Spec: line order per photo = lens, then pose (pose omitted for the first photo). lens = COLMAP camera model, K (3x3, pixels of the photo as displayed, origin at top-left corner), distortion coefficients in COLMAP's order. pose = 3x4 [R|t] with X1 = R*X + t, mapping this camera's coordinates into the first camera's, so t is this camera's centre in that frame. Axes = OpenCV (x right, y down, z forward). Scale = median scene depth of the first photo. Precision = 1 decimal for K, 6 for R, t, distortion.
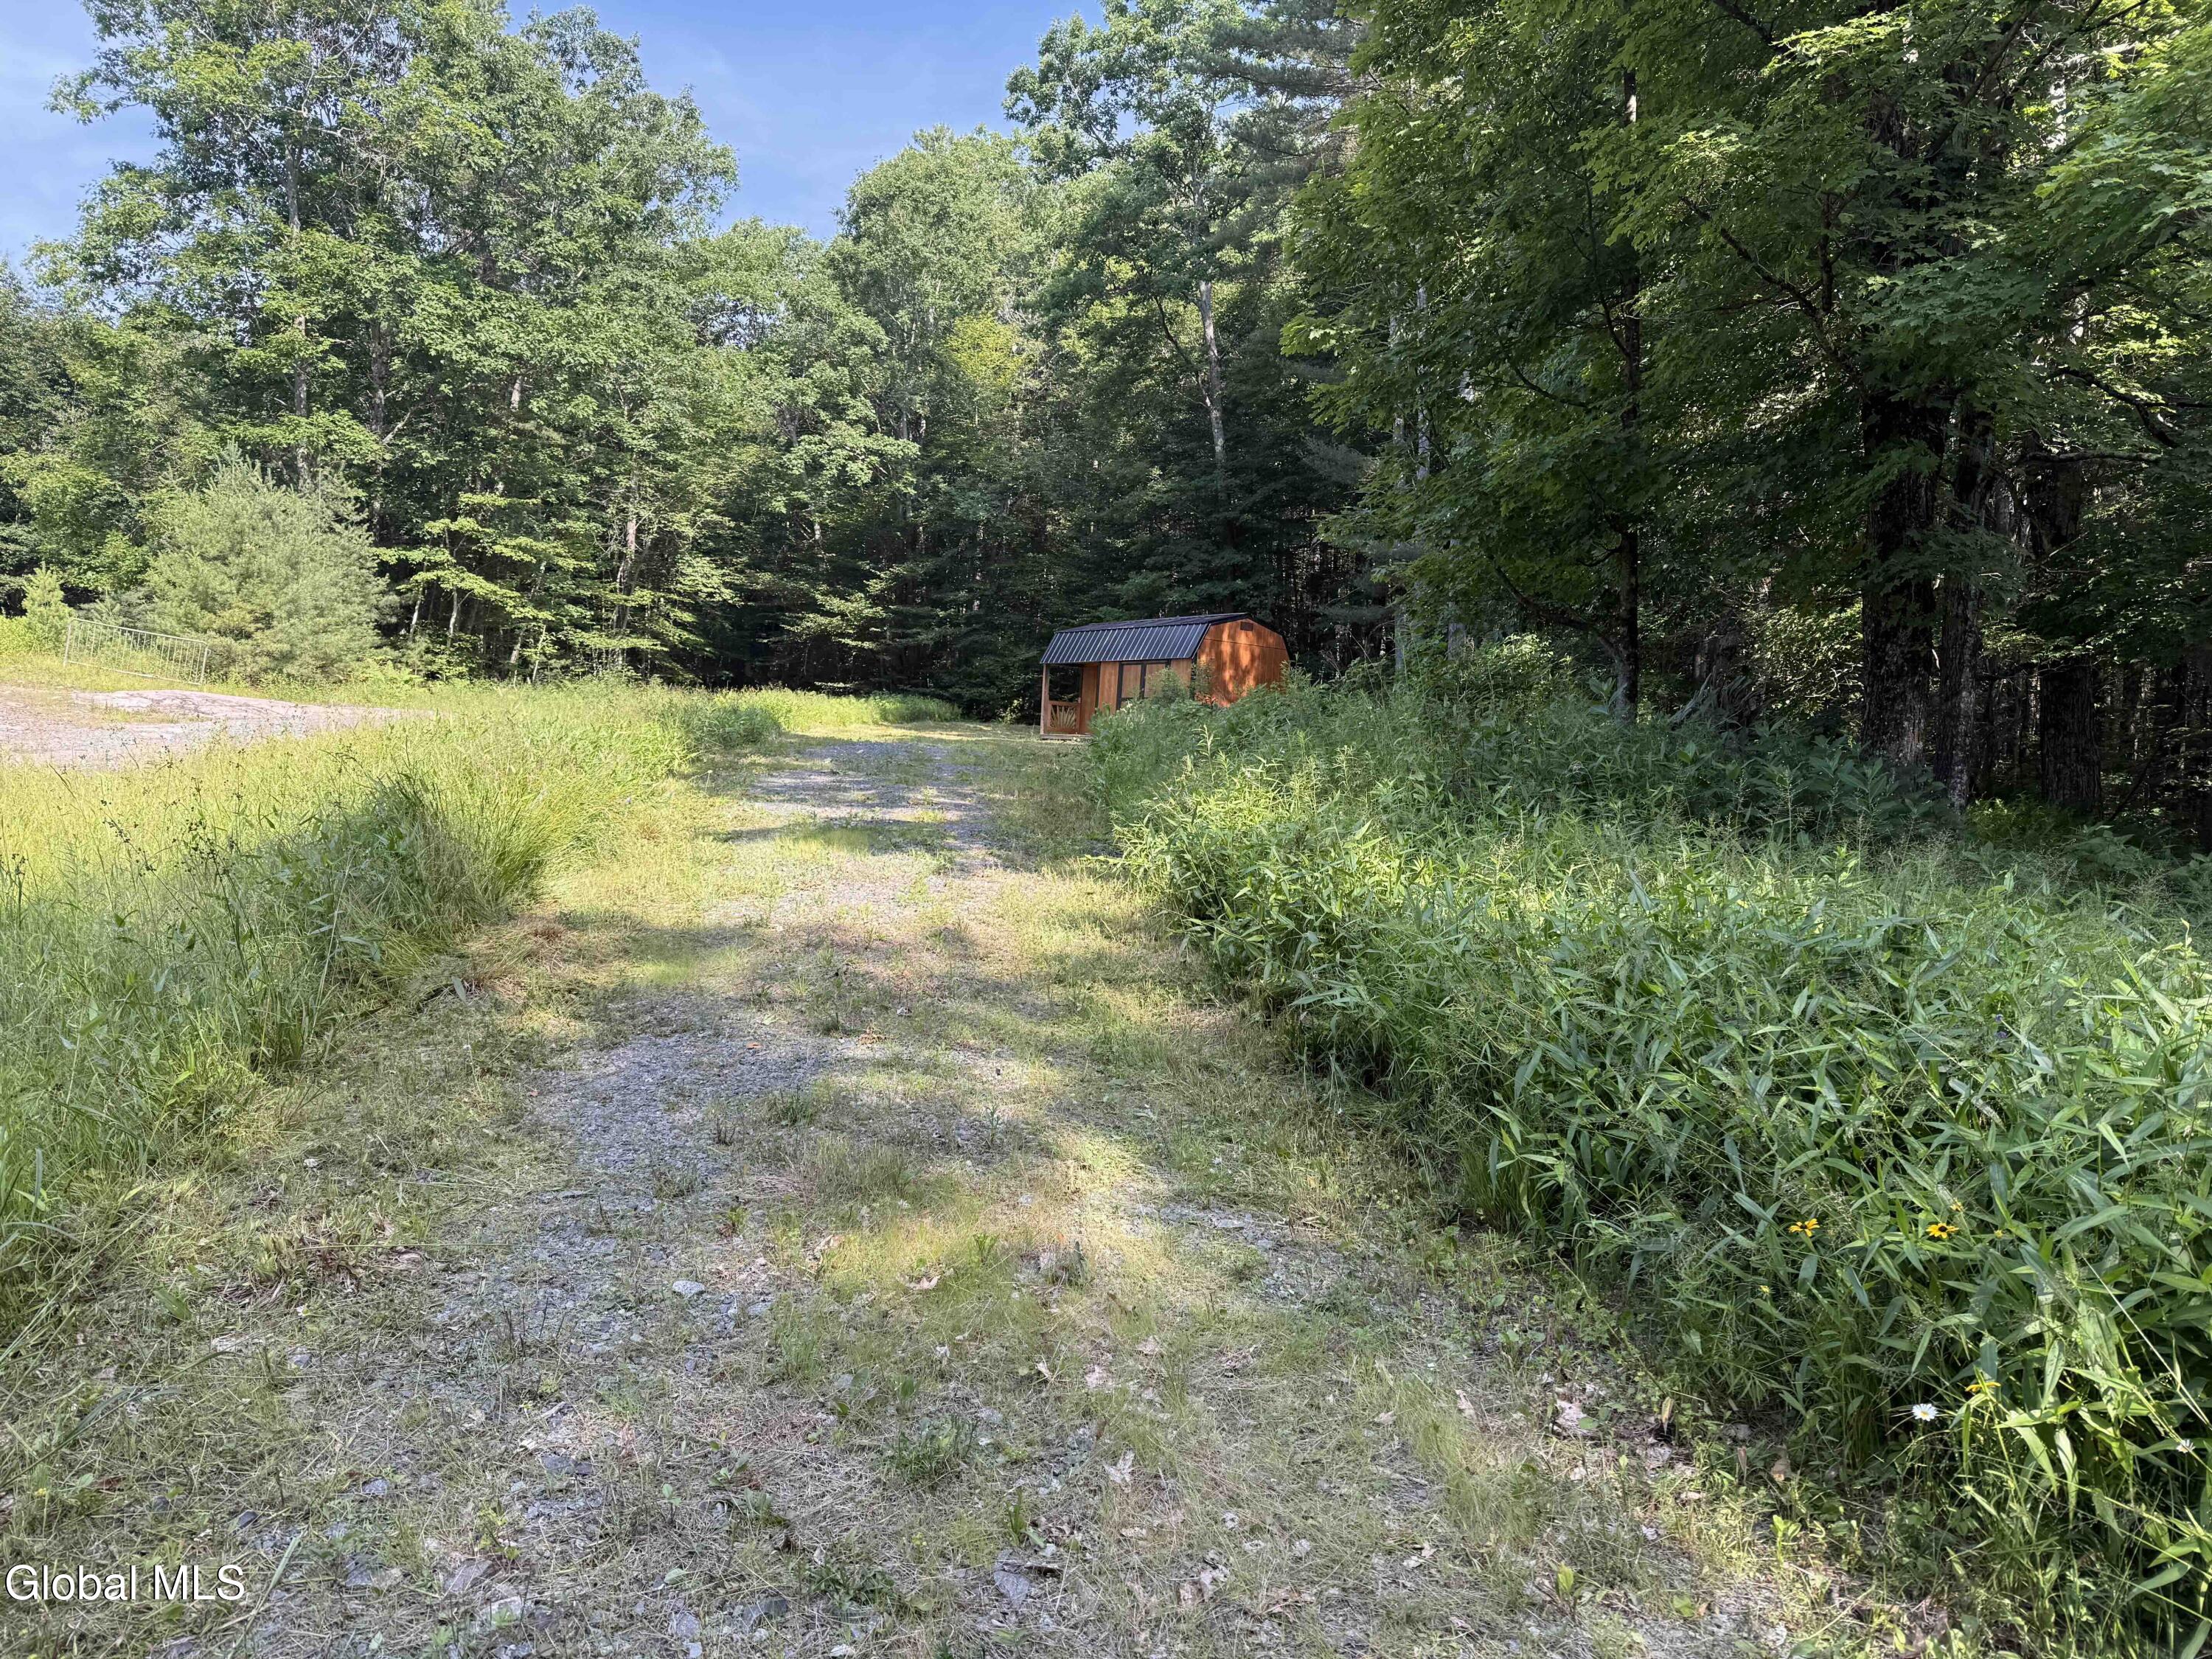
lens RADIAL K [[1519.6, 0, 1106.0], [0, 1519.6, 829.5], [0, 0, 1]] dist [0.068474, -0.114741]
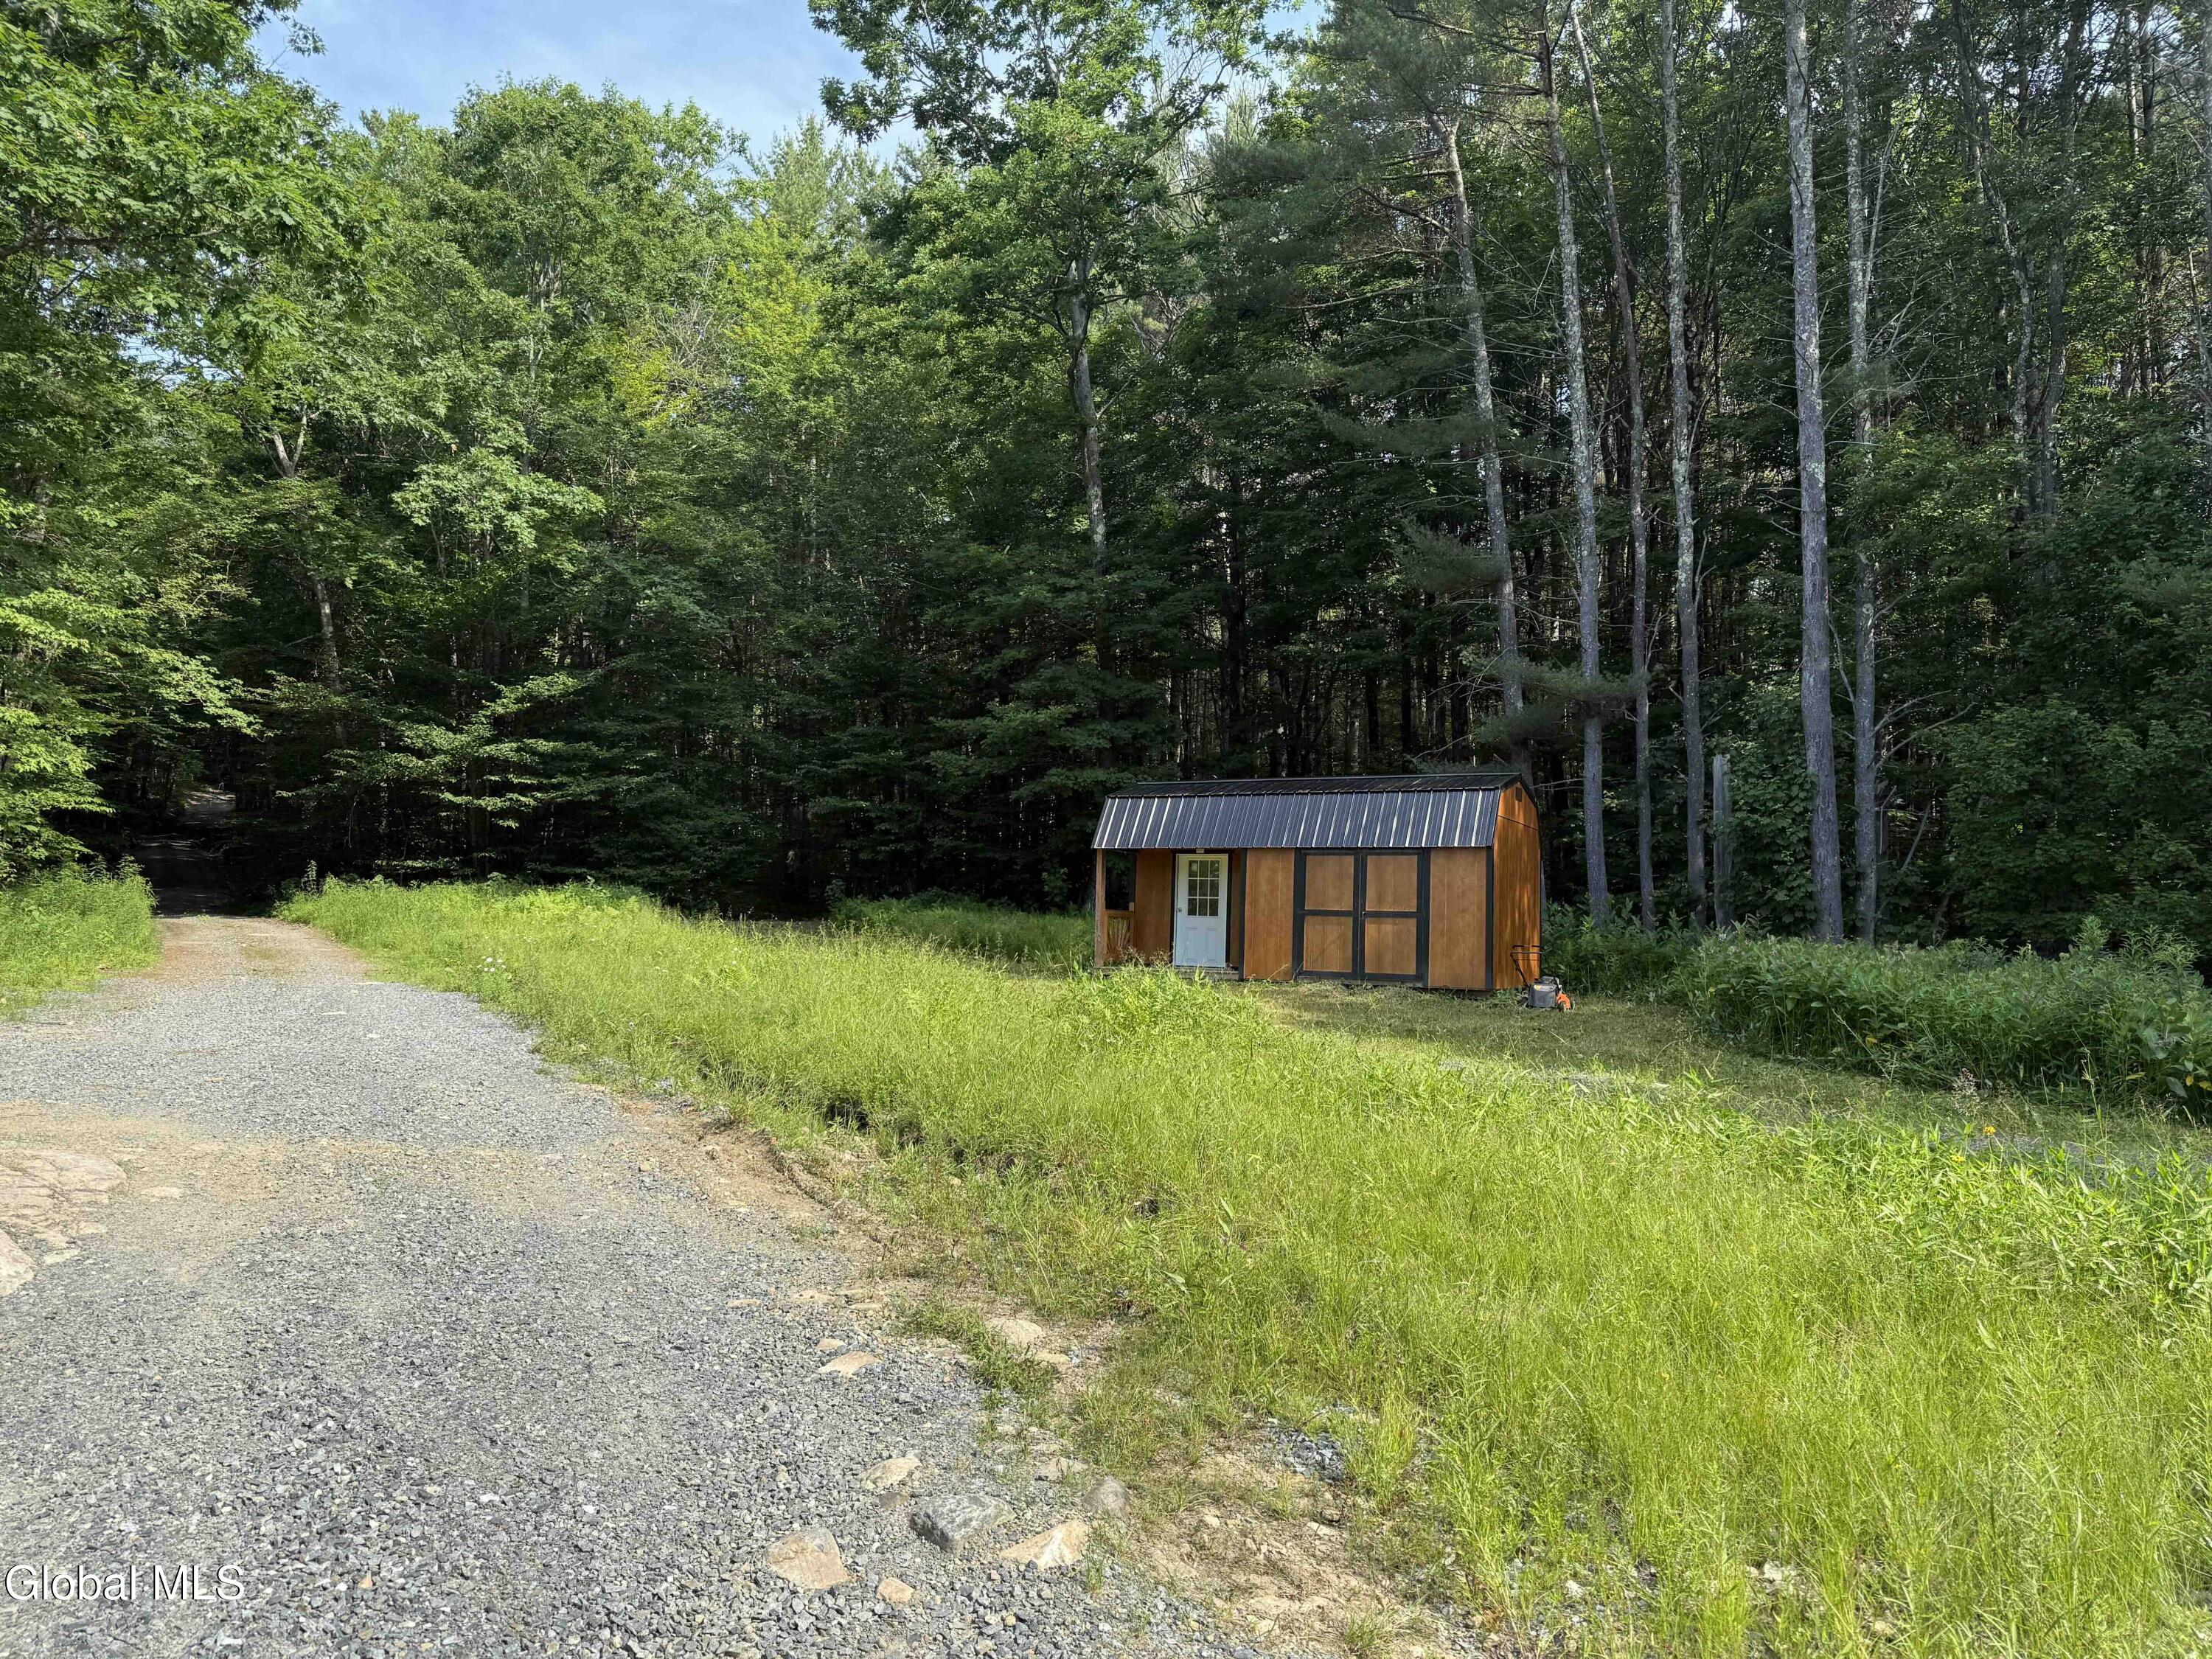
lens RADIAL K [[1545.9, 0, 1119.8], [0, 1545.9, 827.4], [0, 0, 1]] dist [0.001846, -0.001127]
pose [[0.899118, -0.001189, 0.437706, -0.227183], [0.041550, 0.995712, -0.082645, -0.052756], [-0.435731, 0.092495, 0.895312, 0.352983]]
